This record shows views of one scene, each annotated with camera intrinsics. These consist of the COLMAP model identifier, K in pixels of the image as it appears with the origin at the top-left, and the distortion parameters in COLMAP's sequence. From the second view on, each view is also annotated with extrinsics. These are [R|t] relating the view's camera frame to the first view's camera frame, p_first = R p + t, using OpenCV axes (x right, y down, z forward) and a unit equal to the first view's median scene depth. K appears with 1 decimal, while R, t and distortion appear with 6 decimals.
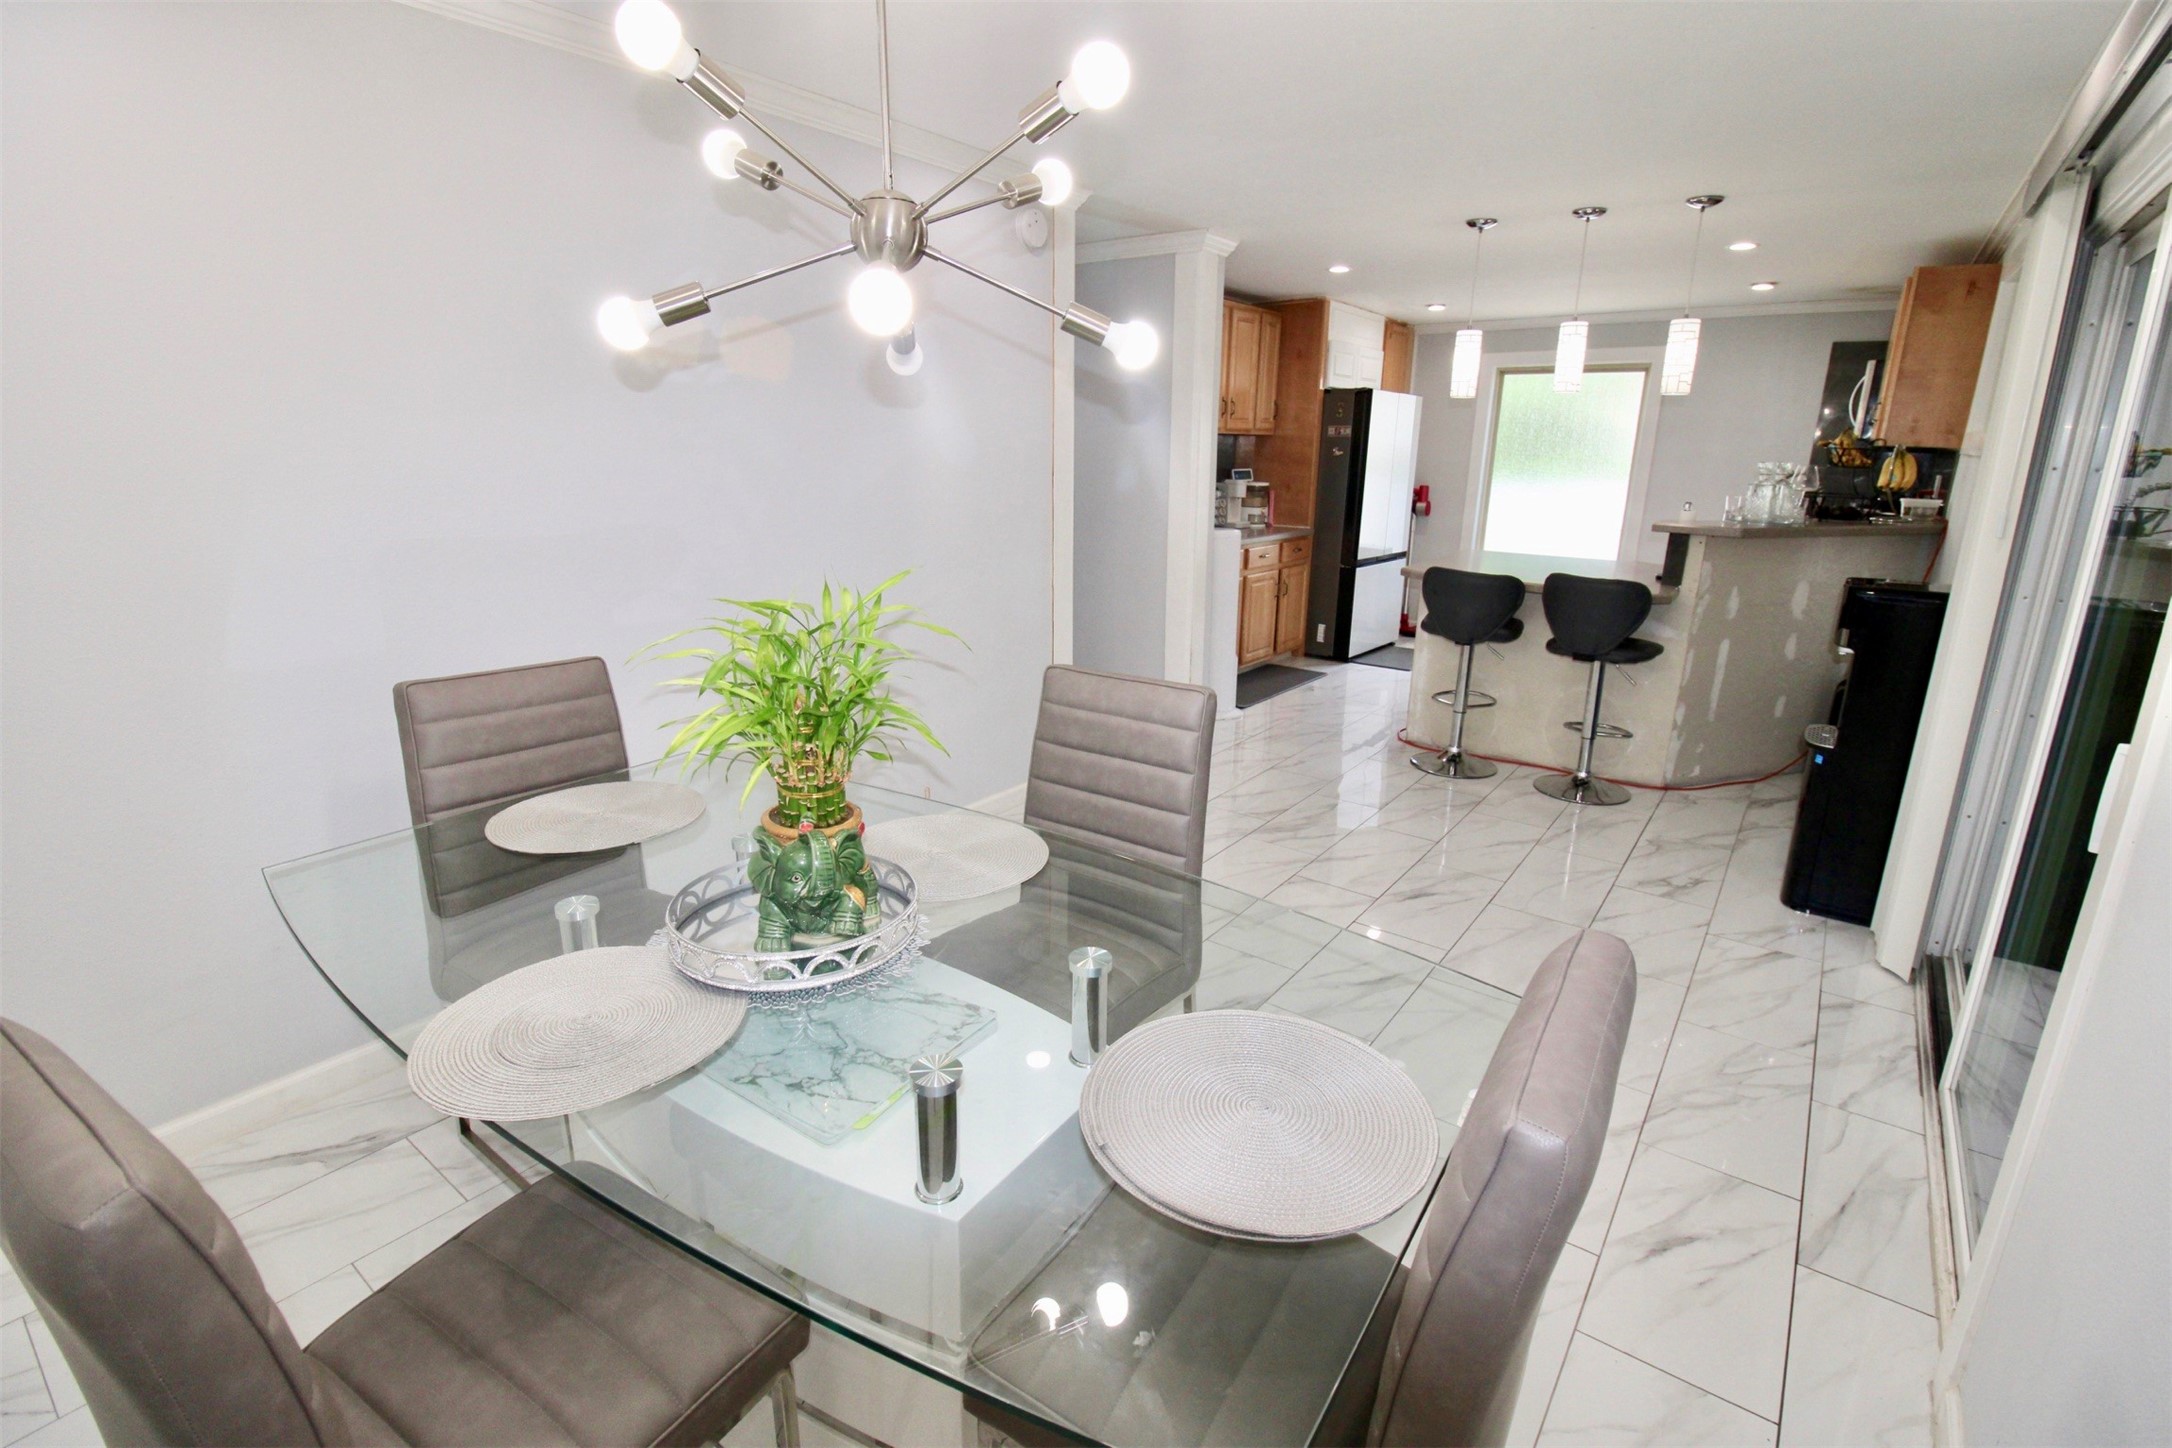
lens RADIAL K [[1005.8, 0, 1091.3], [0, 1005.8, 713.1], [0, 0, 1]] dist [0.000928, -0.012576]
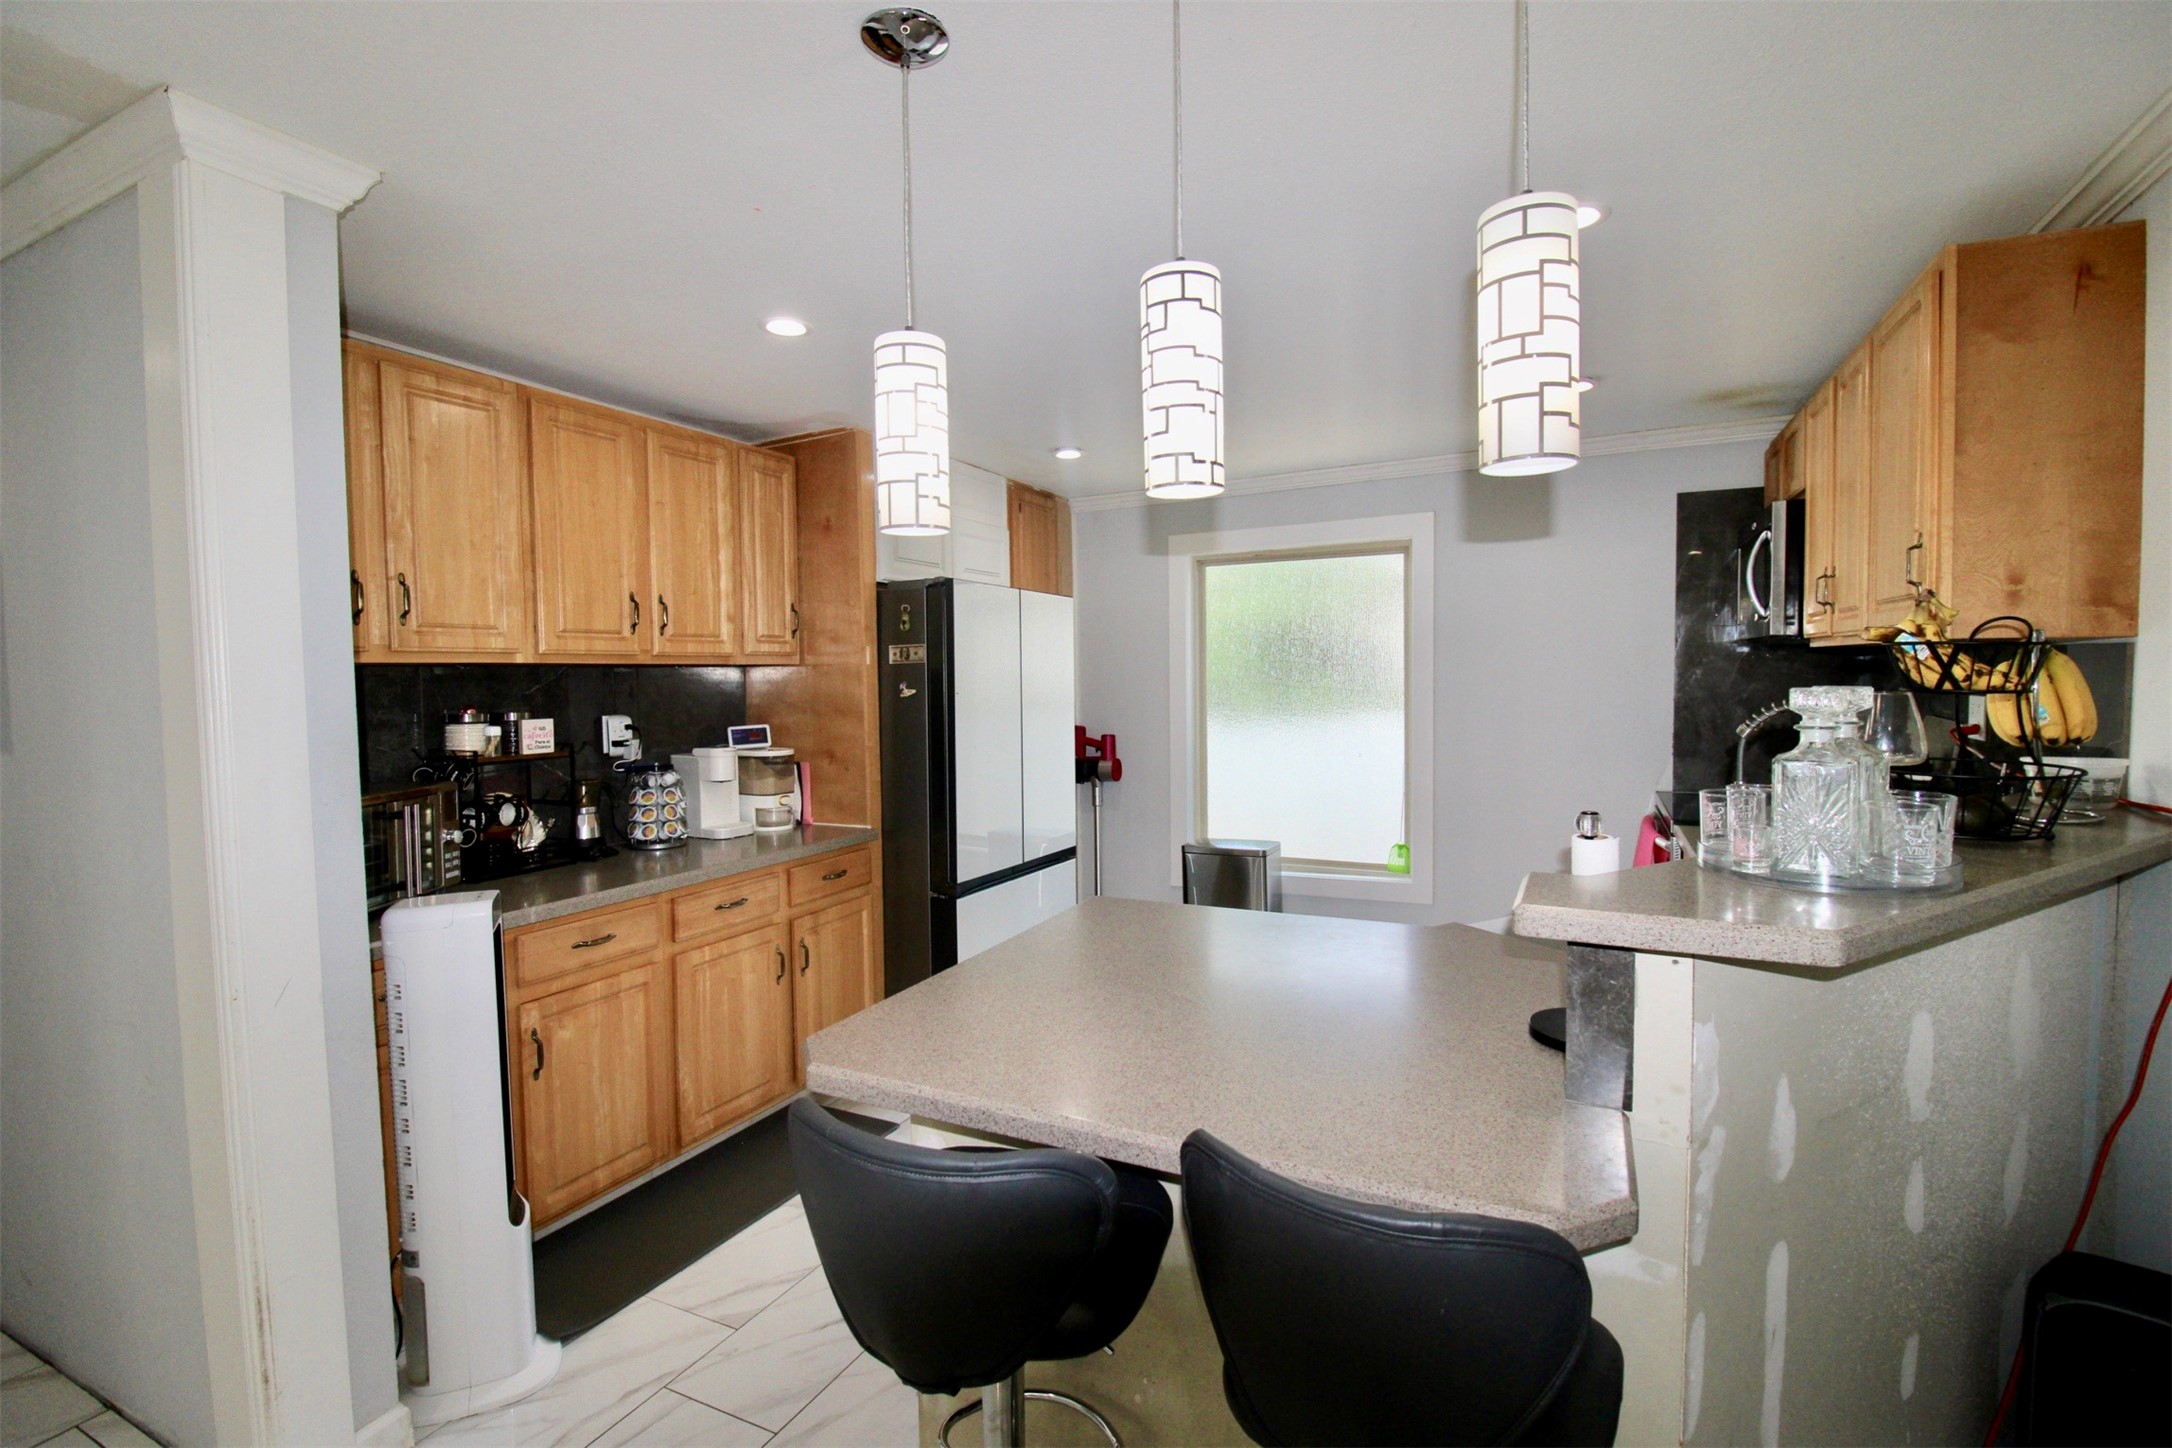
lens RADIAL K [[1005.8, 0, 1091.3], [0, 1005.8, 713.1], [0, 0, 1]] dist [0.000928, -0.012576]
pose [[0.982486, -0.038624, 0.182288, 0.241094], [0.078827, 0.972585, -0.218781, -0.118378], [-0.168840, 0.229318, 0.958596, 0.454382]]
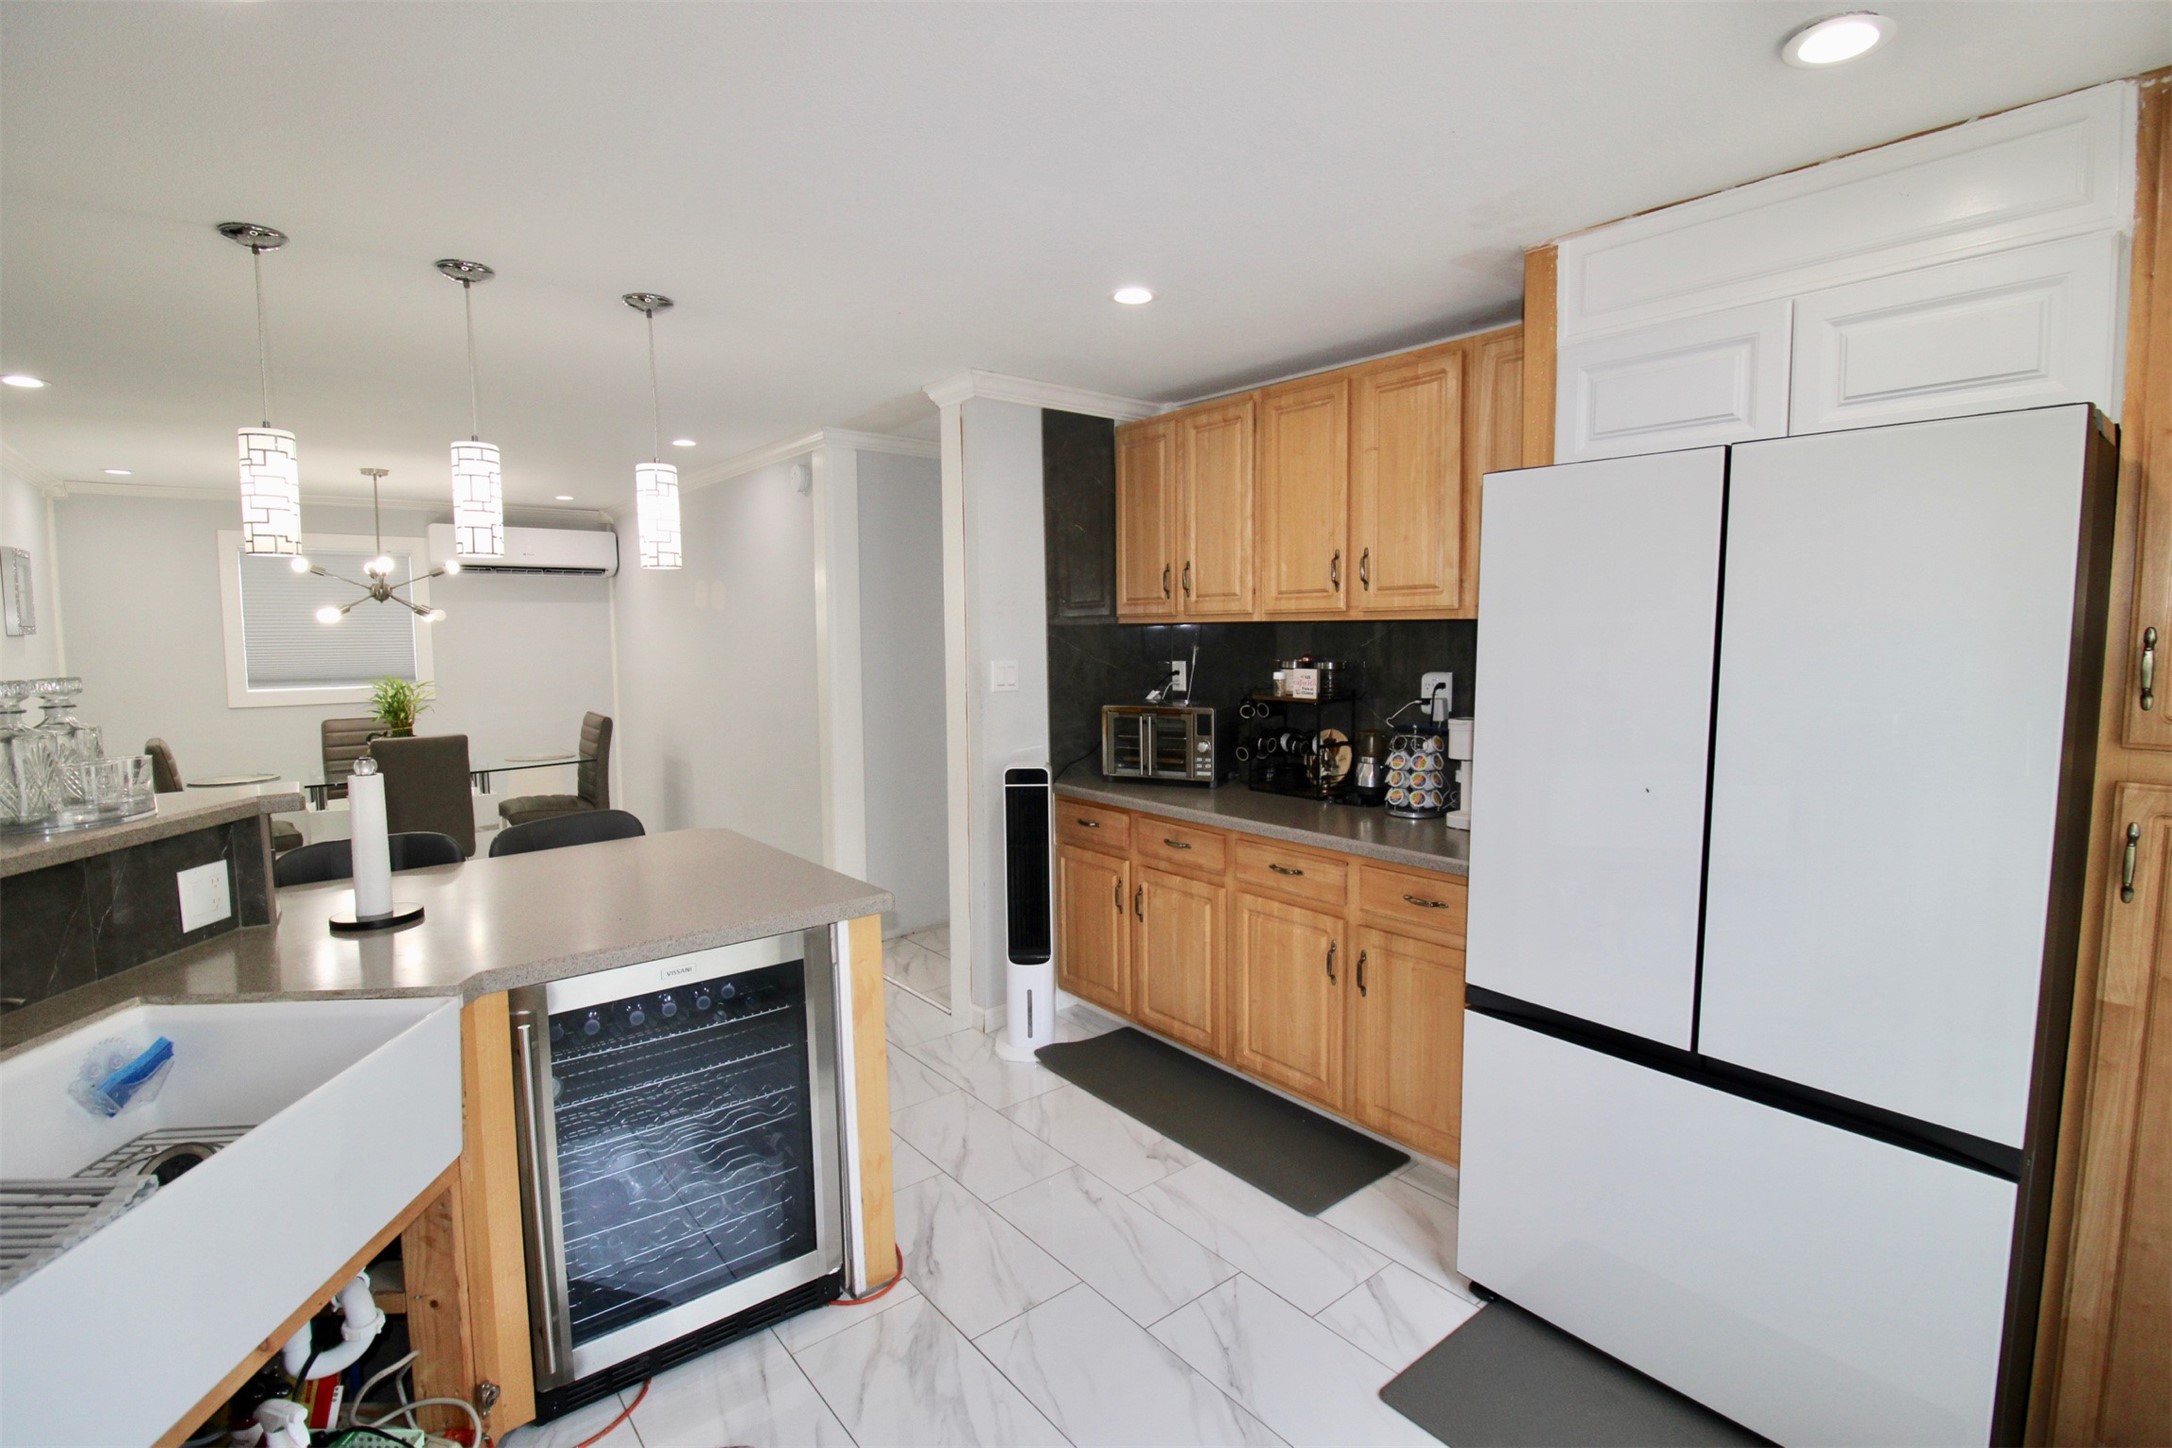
lens RADIAL K [[1005.8, 0, 1091.3], [0, 1005.8, 713.1], [0, 0, 1]] dist [0.000928, -0.012576]
pose [[-0.239850, 0.067754, -0.968443, 0.603180], [-0.253661, 0.958533, 0.129884, -0.247726], [0.937085, 0.276808, -0.212718, 0.928753]]
